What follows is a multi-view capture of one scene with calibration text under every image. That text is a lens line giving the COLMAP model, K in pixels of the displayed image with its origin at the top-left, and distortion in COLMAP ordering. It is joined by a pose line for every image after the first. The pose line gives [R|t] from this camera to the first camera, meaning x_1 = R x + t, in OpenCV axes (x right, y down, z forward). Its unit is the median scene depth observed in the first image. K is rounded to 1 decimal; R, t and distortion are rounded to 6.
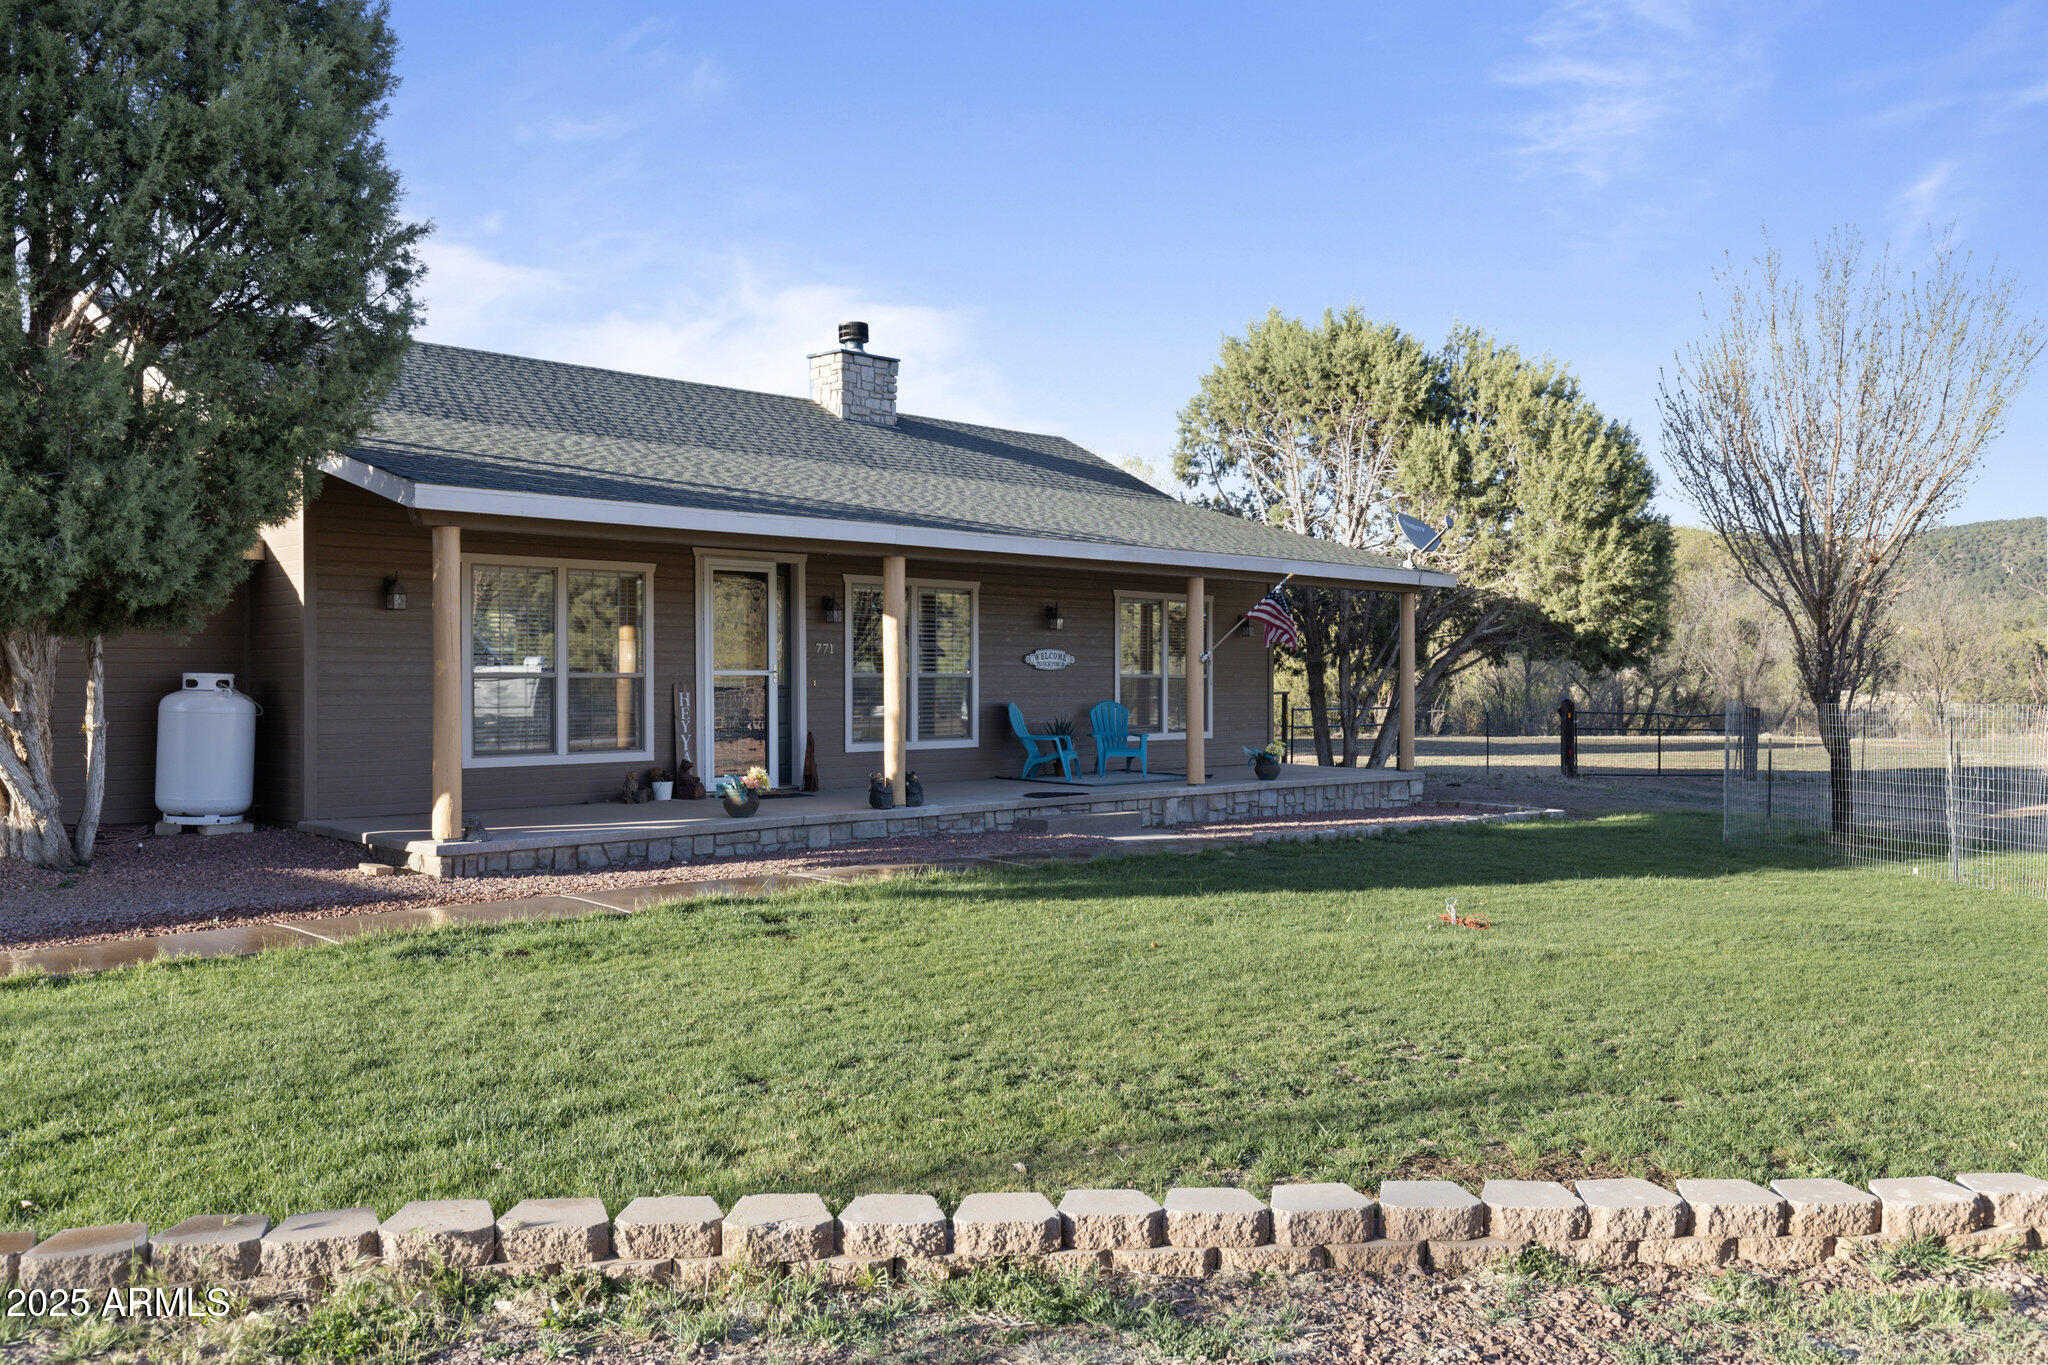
lens RADIAL K [[1888.2, 0, 1026.8], [0, 1888.2, 684.4], [0, 0, 1]] dist [0.002967, 0.000000]
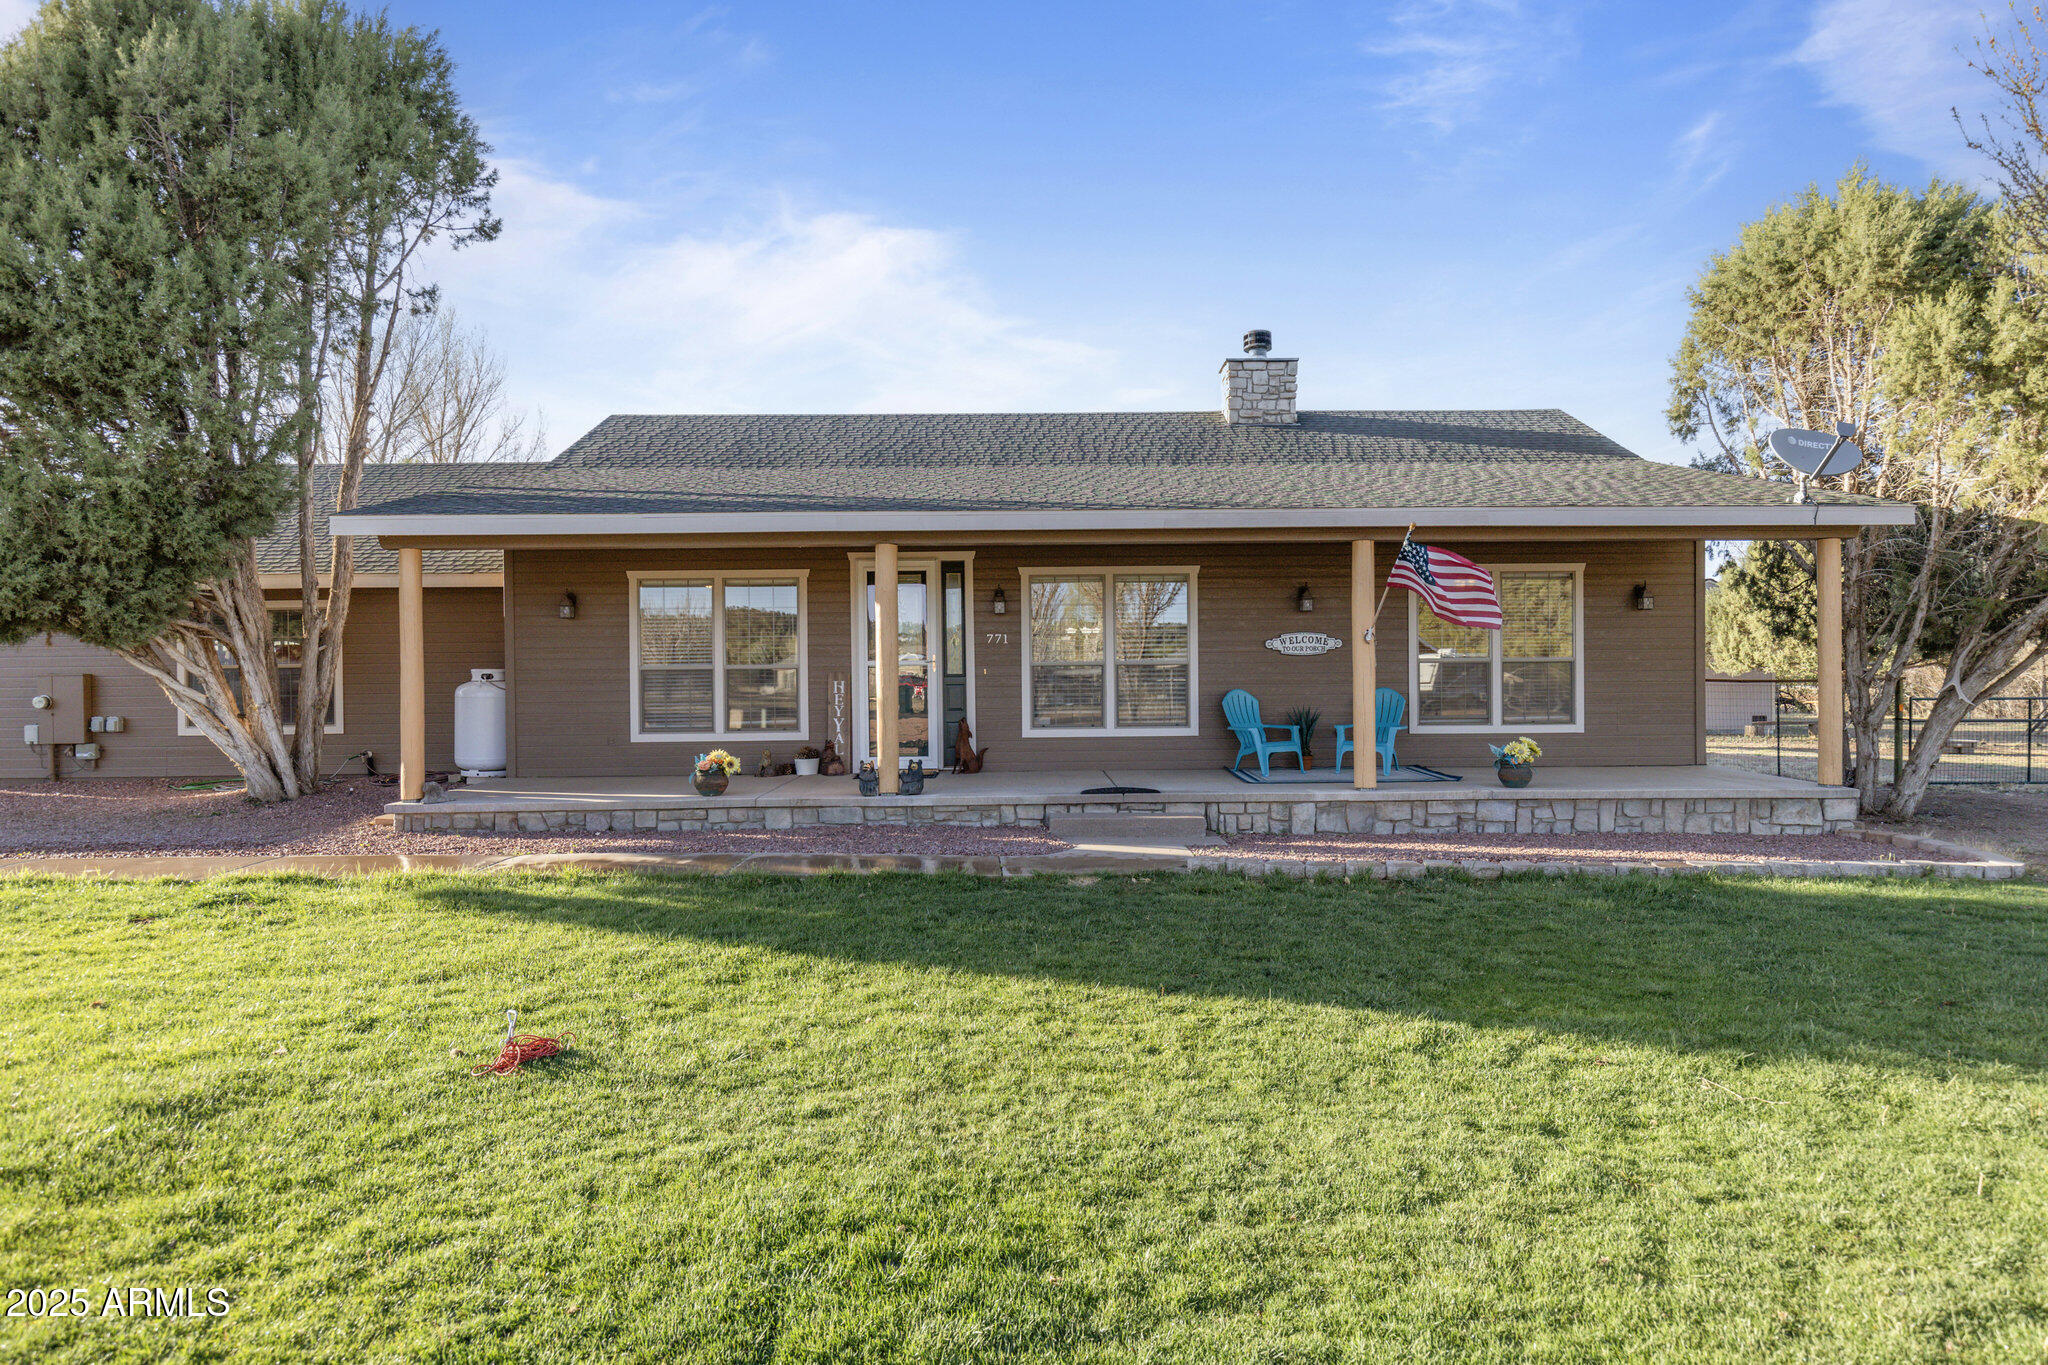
lens RADIAL K [[1208.1, 0, 1022.7], [0, 1208.1, 683.7], [0, 0, 1]] dist [0.006354, -0.002399]
pose [[0.682205, -0.005620, -0.731139, 0.365345], [0.005459, 0.999982, -0.002593, 0.007530], [0.731141, -0.002223, 0.682223, 0.514894]]
